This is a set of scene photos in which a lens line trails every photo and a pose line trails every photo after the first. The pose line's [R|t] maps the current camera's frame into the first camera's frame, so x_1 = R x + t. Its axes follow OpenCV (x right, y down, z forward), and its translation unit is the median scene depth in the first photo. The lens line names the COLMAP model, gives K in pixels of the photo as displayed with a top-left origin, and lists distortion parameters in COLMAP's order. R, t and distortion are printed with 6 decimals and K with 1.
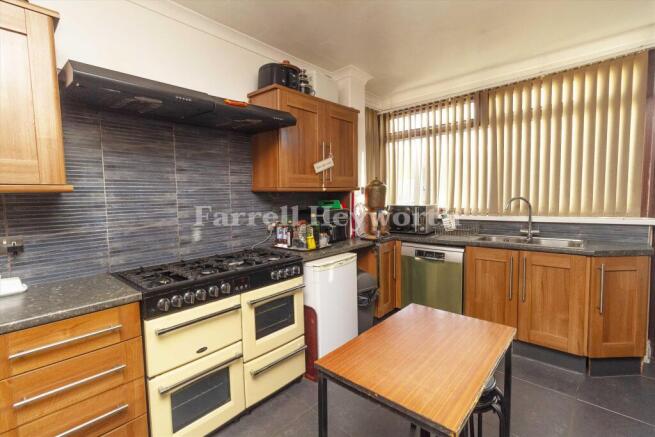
lens RADIAL K [[305.3, 0, 327.2], [0, 305.3, 218.8], [0, 0, 1]] dist [-0.000363, 0.000001]
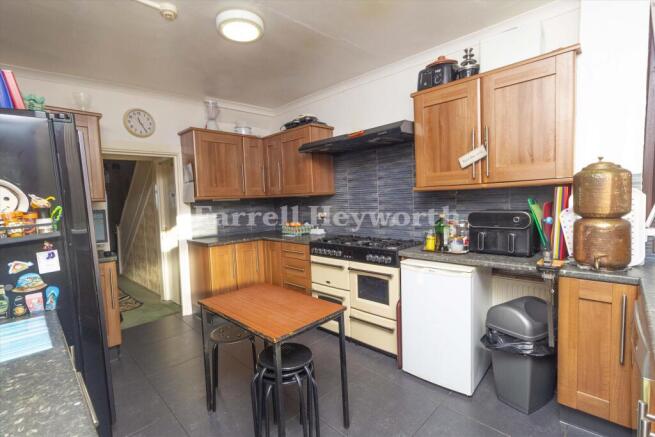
lens RADIAL K [[305.3, 0, 327.2], [0, 305.3, 218.5], [0, 0, 1]] dist [-0.000363, 0.000001]
pose [[-0.043054, 0.088717, -0.995126, 1.044656], [-0.034944, 0.995306, 0.090245, -0.086764], [0.998461, 0.038660, -0.039752, 0.799376]]
